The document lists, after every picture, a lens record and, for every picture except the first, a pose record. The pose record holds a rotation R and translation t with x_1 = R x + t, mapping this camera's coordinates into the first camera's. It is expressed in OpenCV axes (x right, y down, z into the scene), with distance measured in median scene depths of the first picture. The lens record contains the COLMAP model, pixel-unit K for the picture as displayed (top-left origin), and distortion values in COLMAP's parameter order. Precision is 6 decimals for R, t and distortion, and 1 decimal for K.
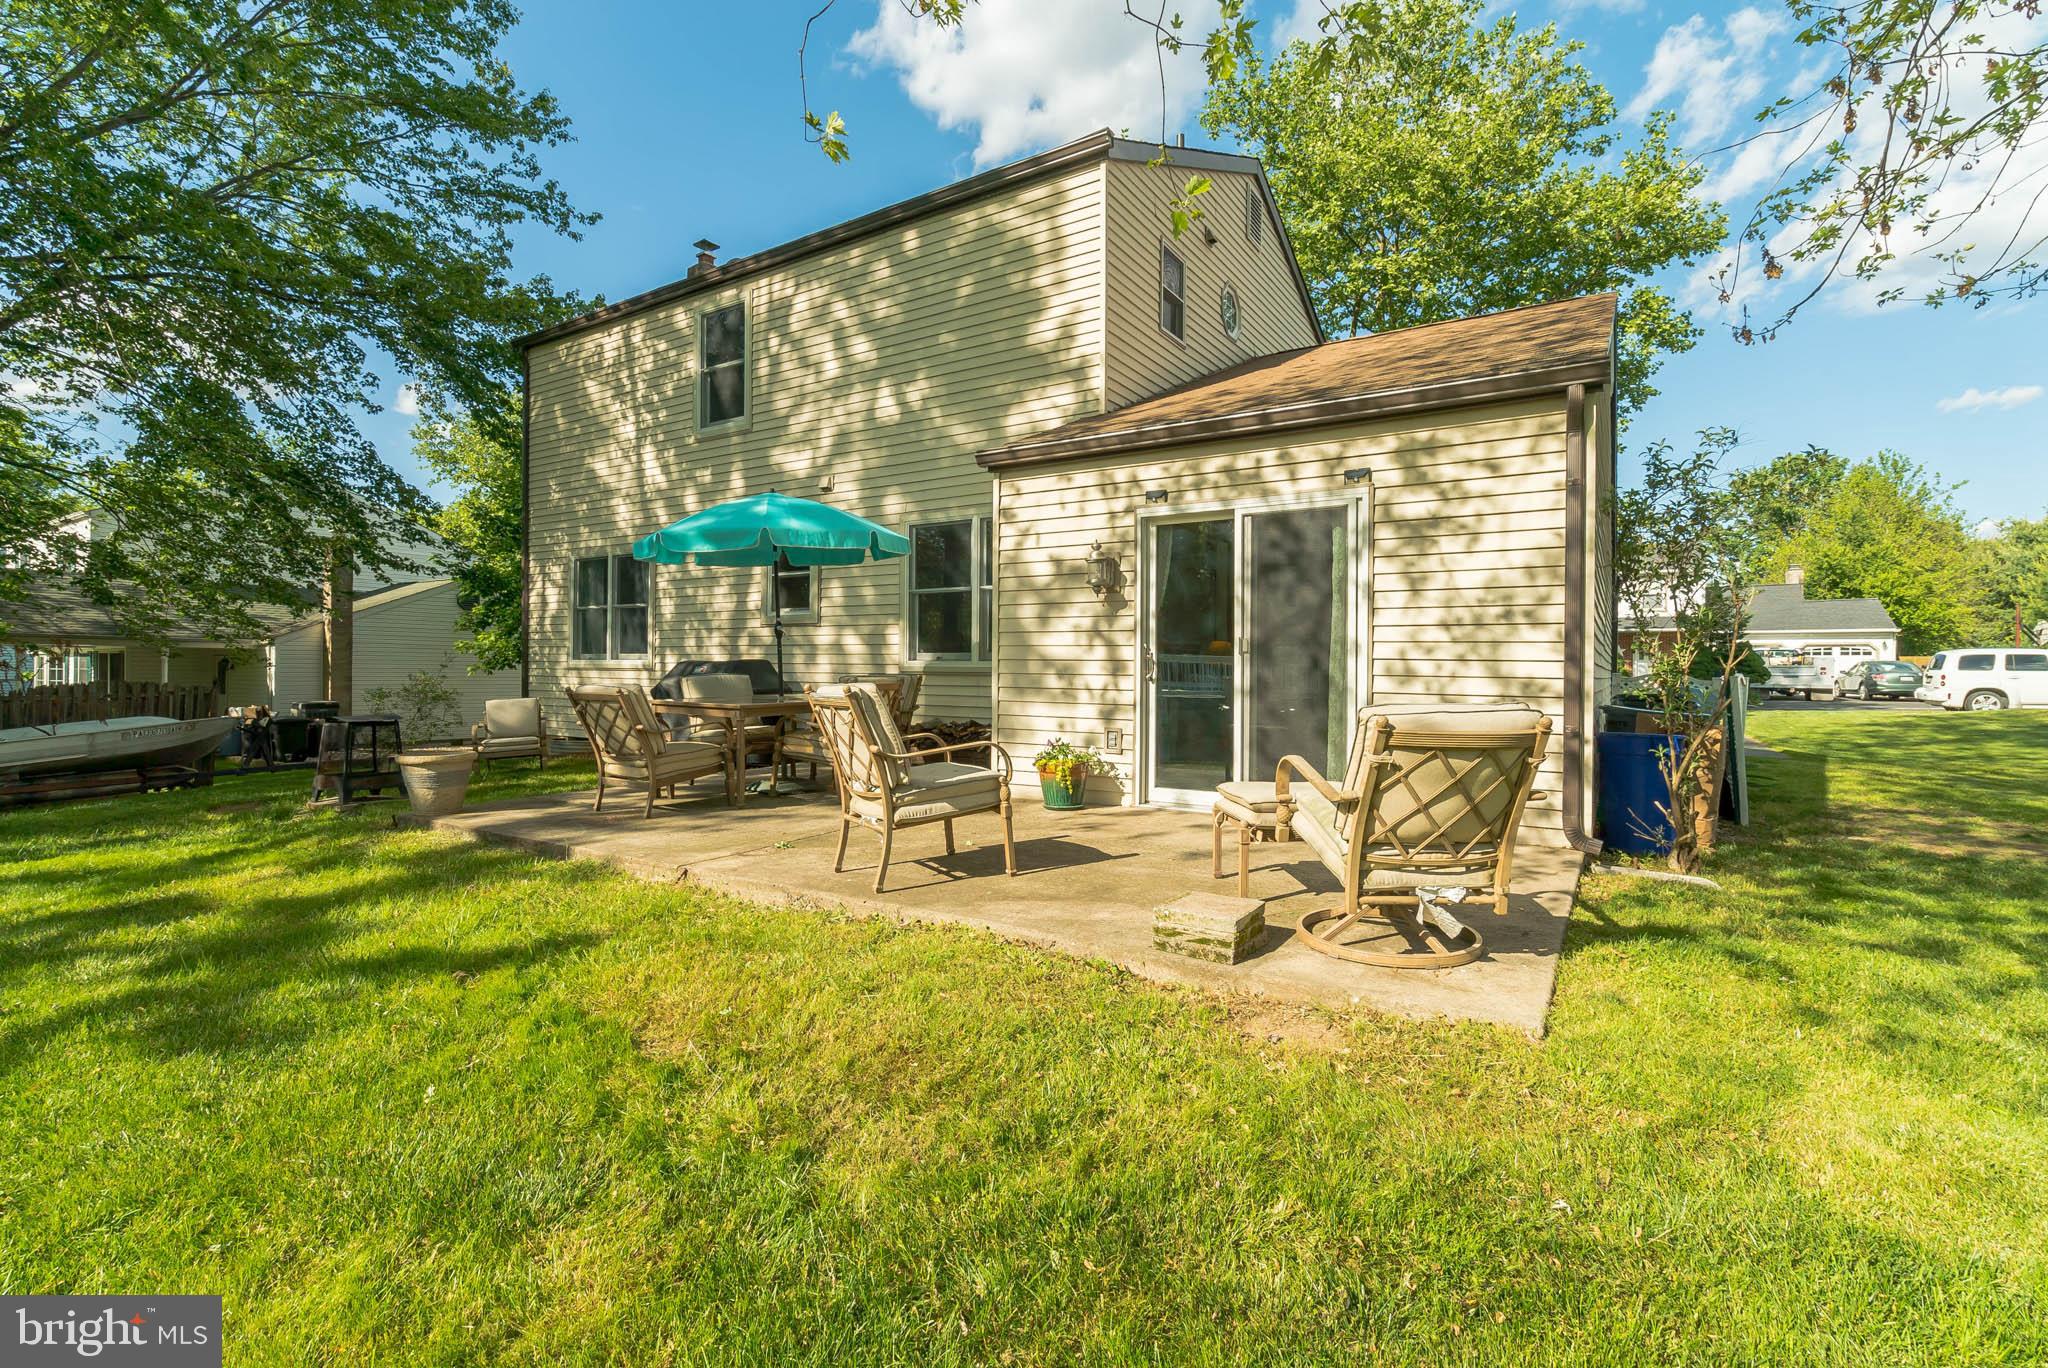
lens RADIAL K [[936.7, 0, 1024.0], [0, 936.7, 684.0], [0, 0, 1]] dist [-0.036353, 0.000033]
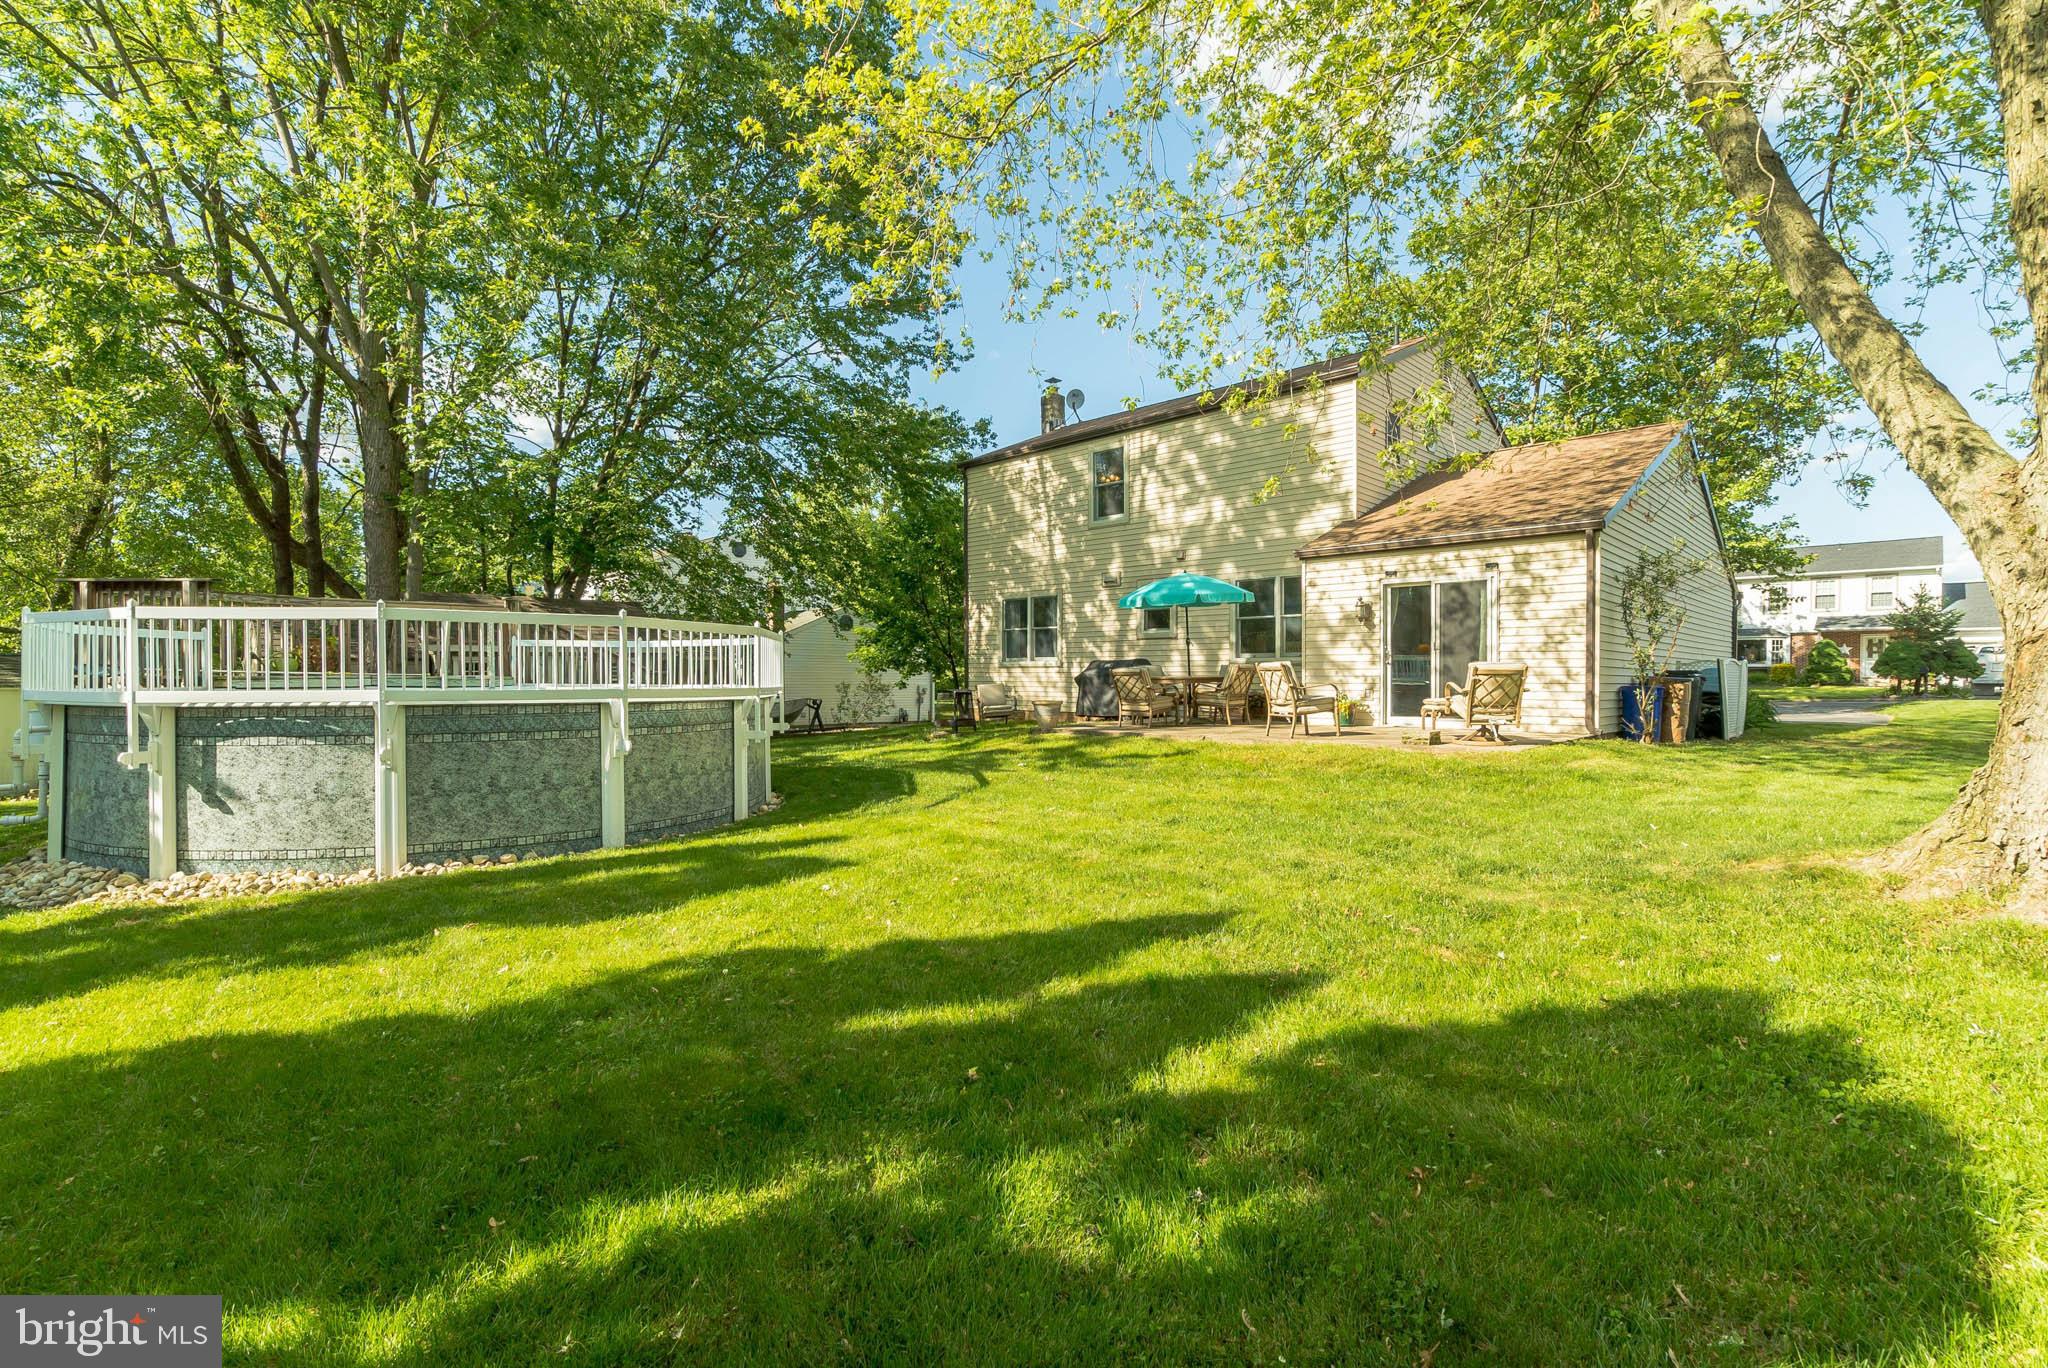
lens RADIAL K [[939.8, 0, 1024.0], [0, 939.8, 684.0], [0, 0, 1]] dist [0.000813, 0.000080]
pose [[0.979474, -0.005464, -0.201495, -0.182385], [0.003360, 0.999936, -0.010781, 0.045399], [0.201541, 0.009882, 0.979430, -0.916482]]
